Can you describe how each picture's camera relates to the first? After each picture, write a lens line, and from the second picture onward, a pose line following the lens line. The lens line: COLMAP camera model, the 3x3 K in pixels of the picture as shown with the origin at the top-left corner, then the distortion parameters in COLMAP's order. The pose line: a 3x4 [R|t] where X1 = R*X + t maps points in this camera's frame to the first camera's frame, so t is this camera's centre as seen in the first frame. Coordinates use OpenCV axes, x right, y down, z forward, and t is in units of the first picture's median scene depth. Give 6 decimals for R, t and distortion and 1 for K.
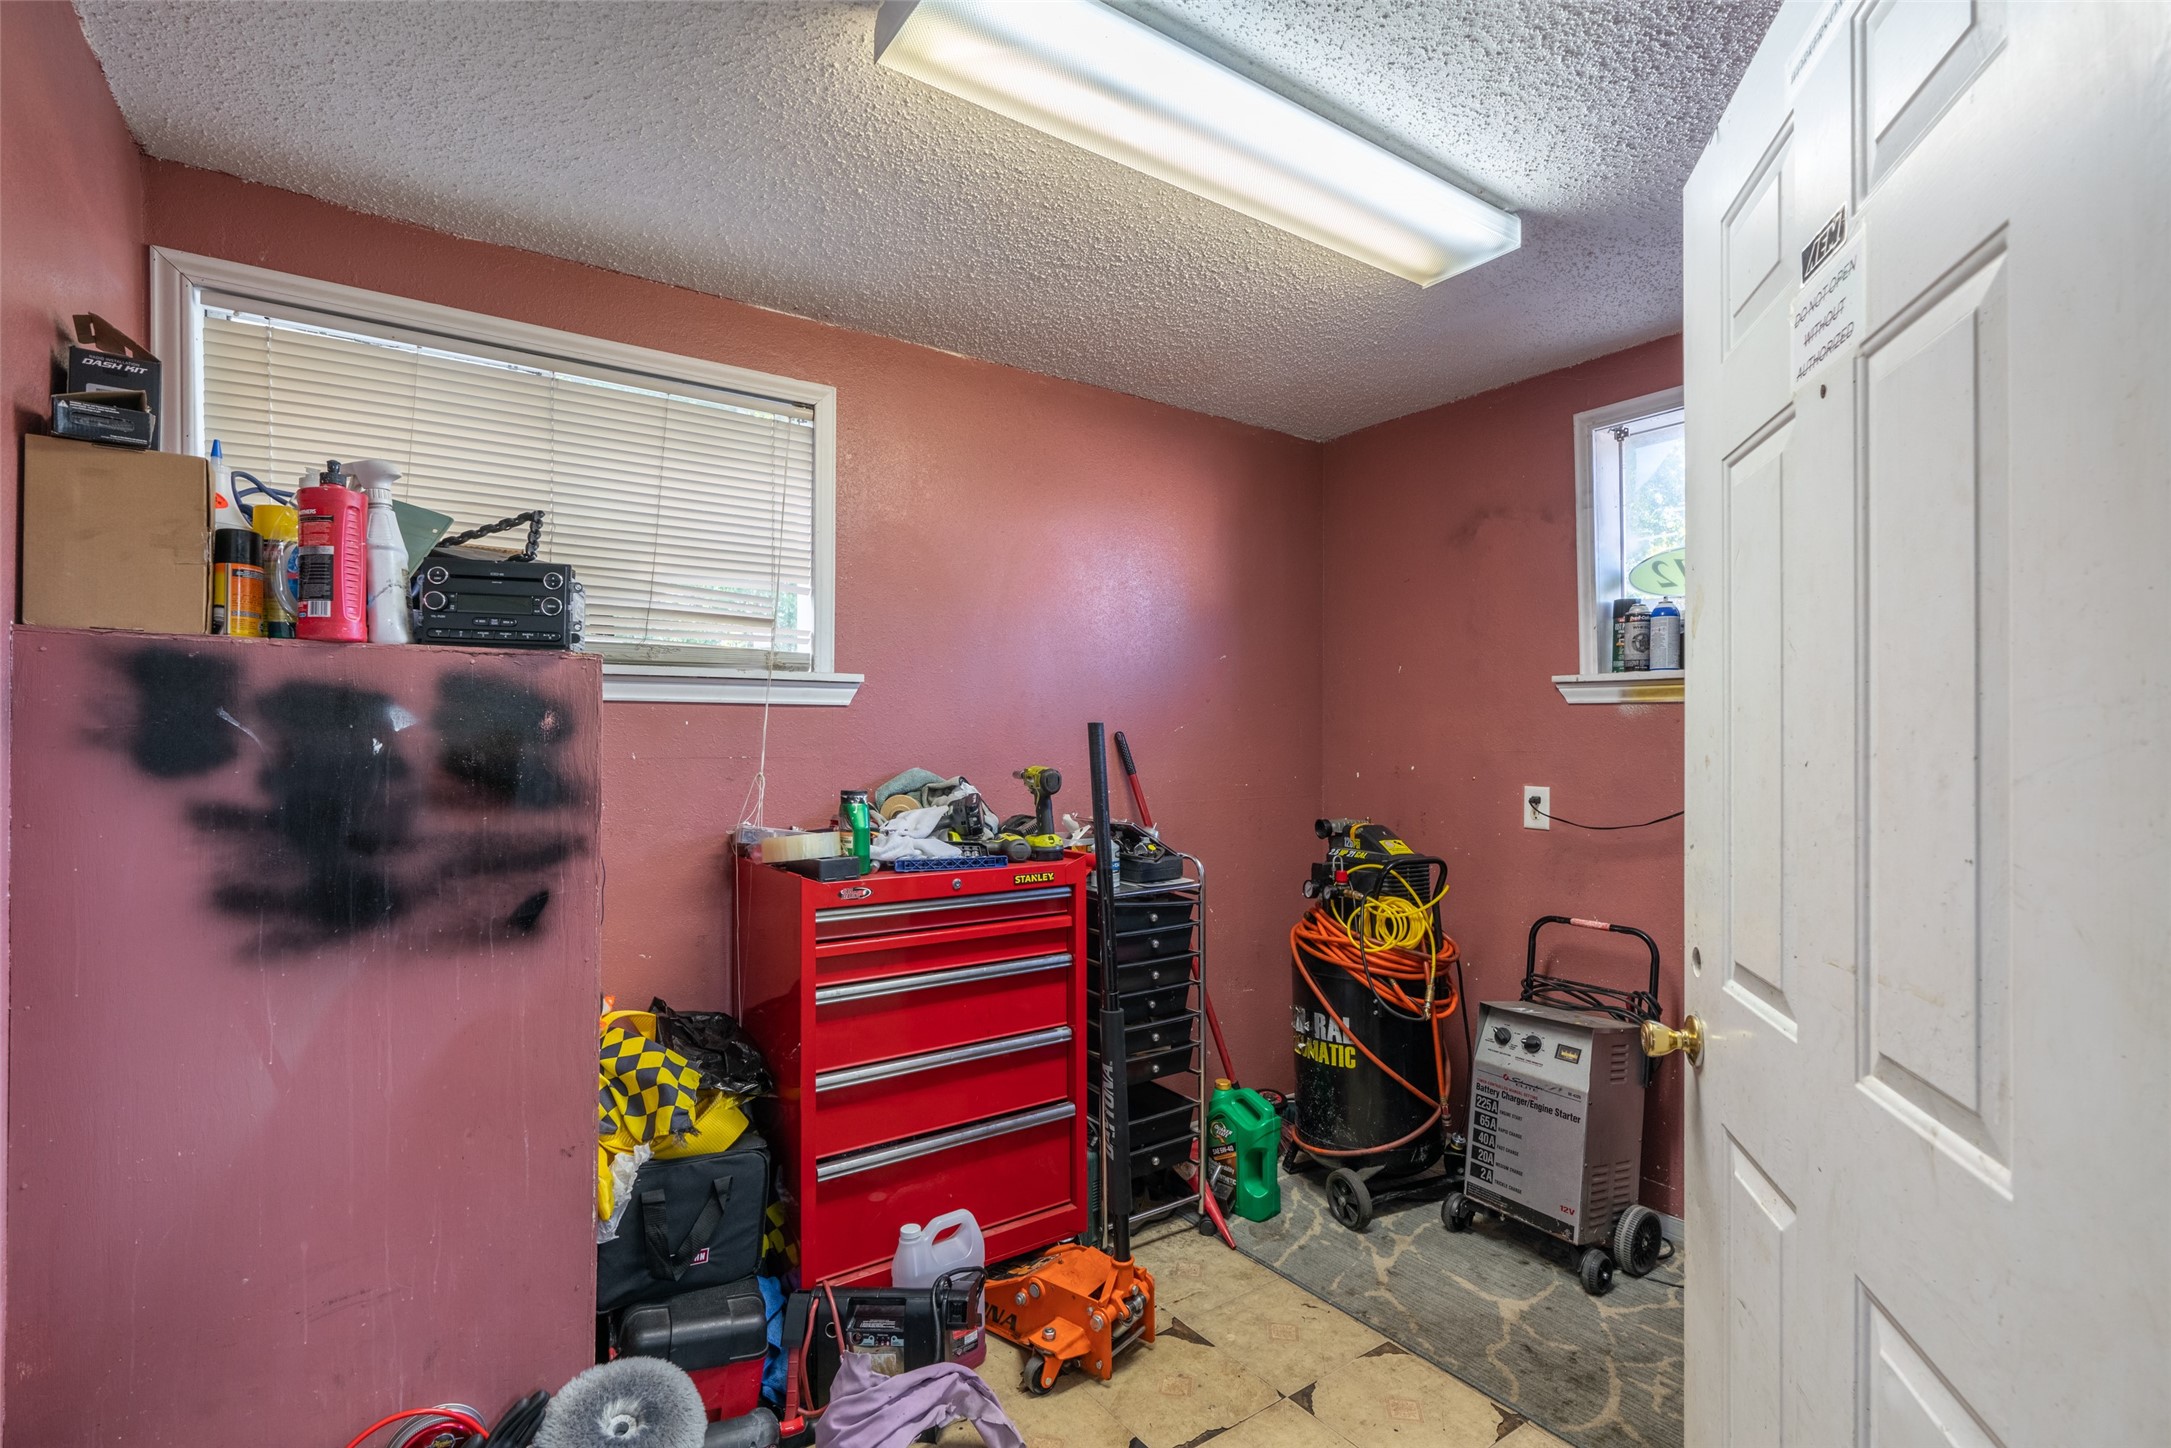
lens RADIAL K [[1009.7, 0, 1085.5], [0, 1009.7, 724.0], [0, 0, 1]] dist [0.001382, 0.000215]
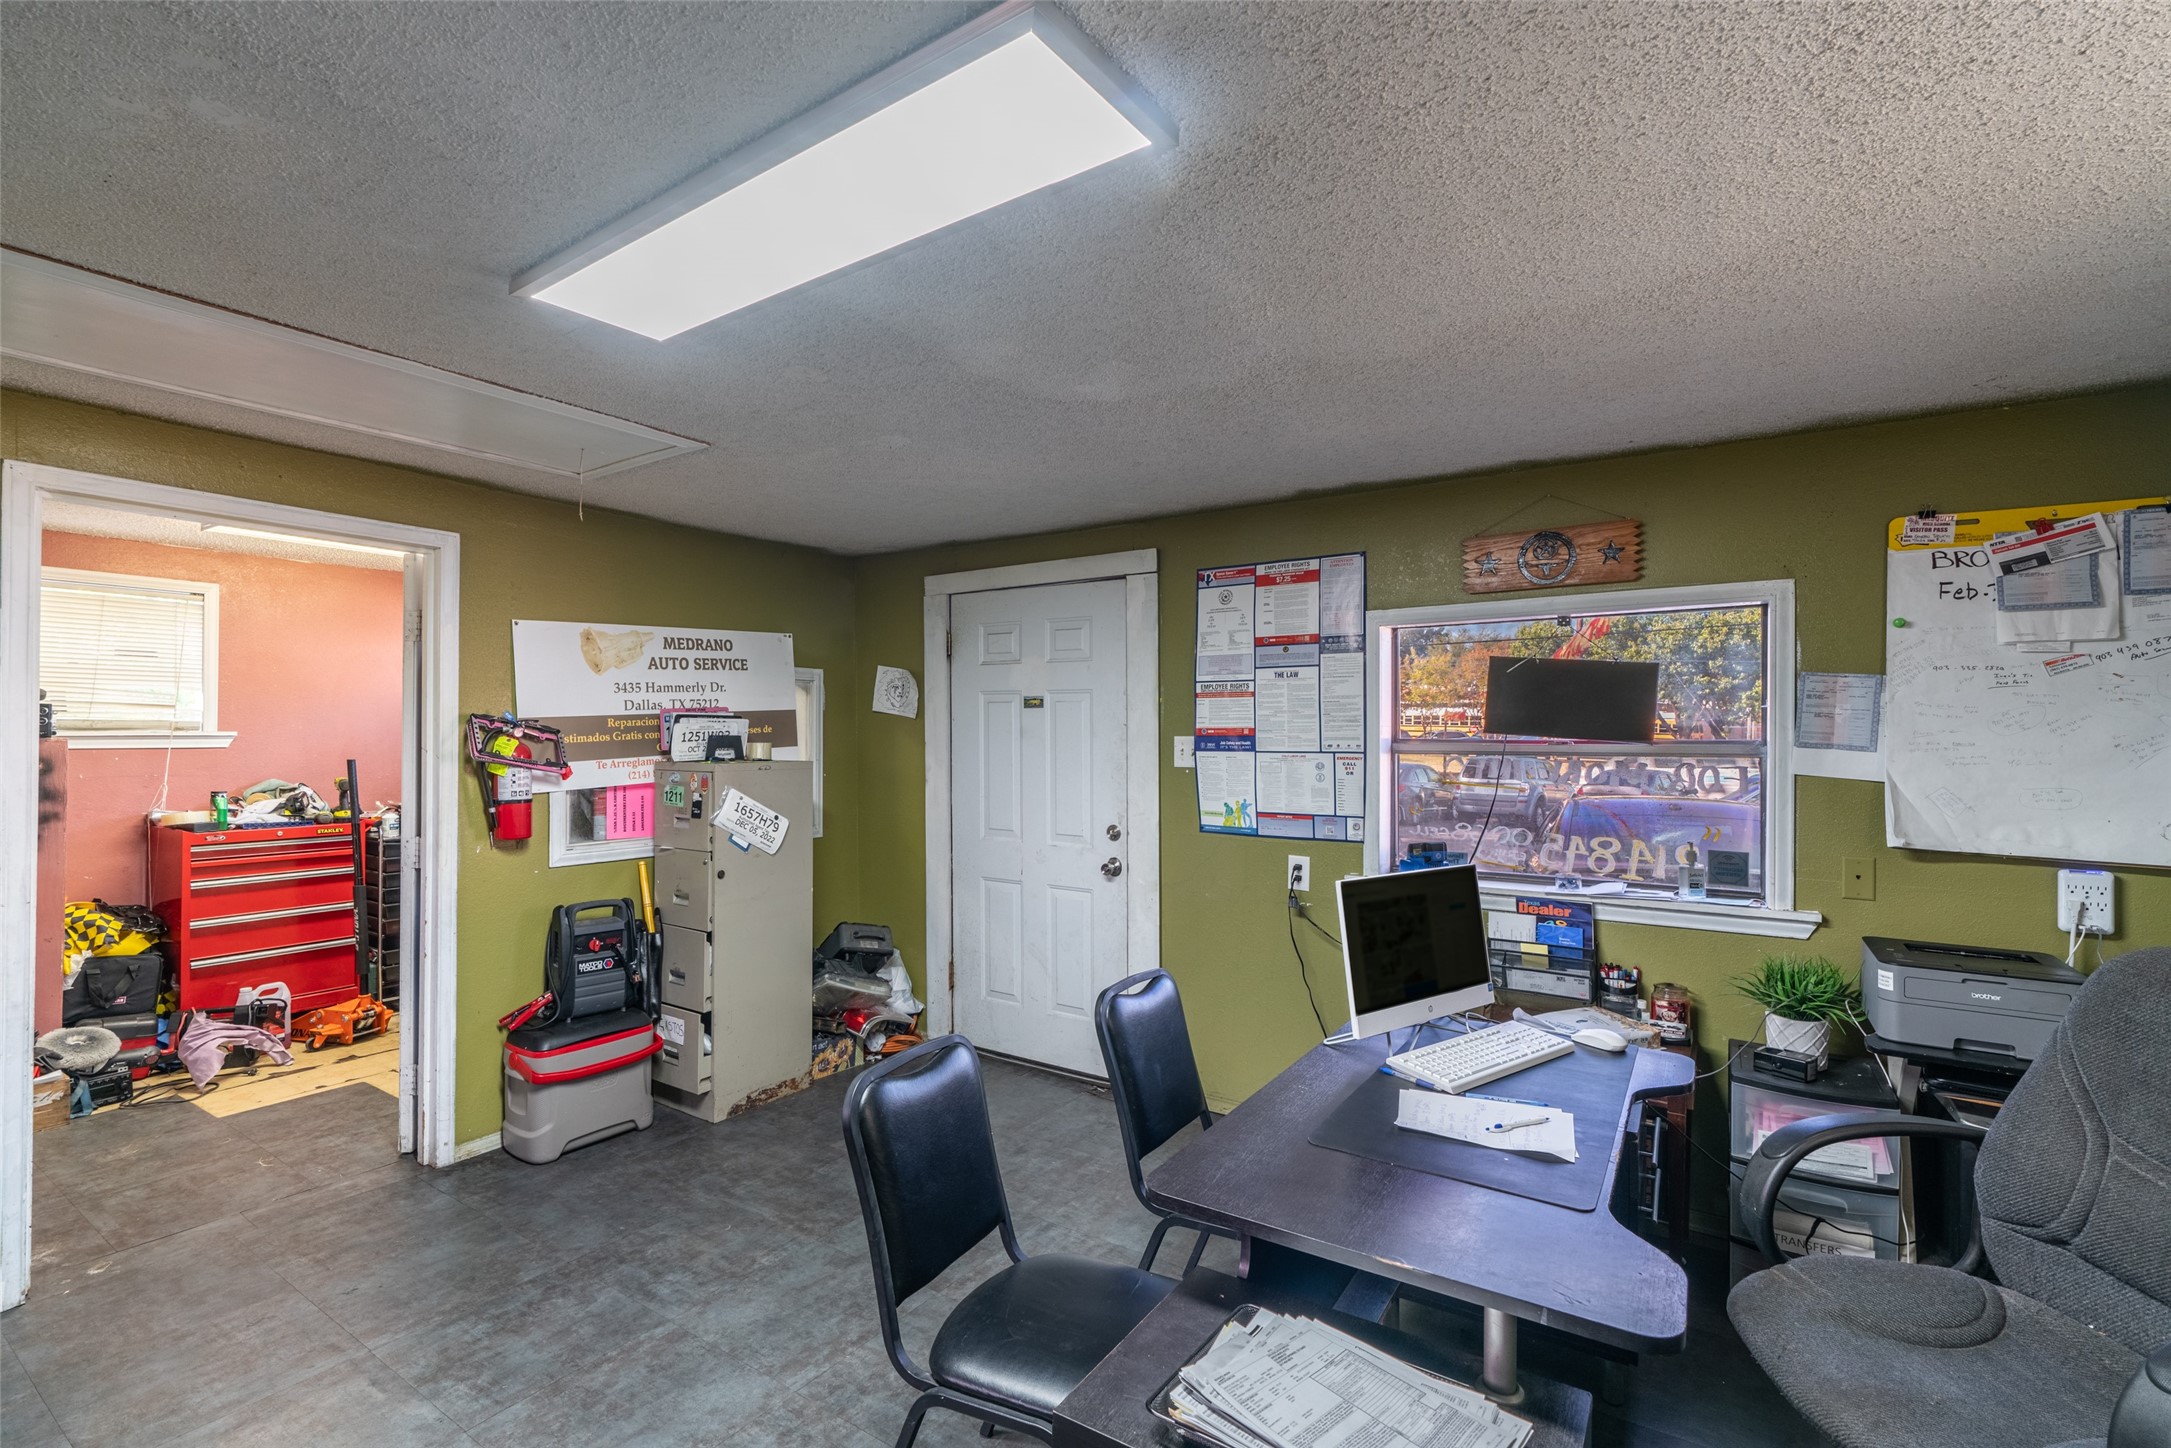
lens RADIAL K [[978.7, 0, 1085.5], [0, 978.7, 724.0], [0, 0, 1]] dist [0.000880, 0.000211]
pose [[0.928622, 0.003695, 0.371008, 0.738115], [-0.004538, 0.999989, 0.001400, -0.091236], [-0.370999, -0.002984, 0.928629, -1.675541]]
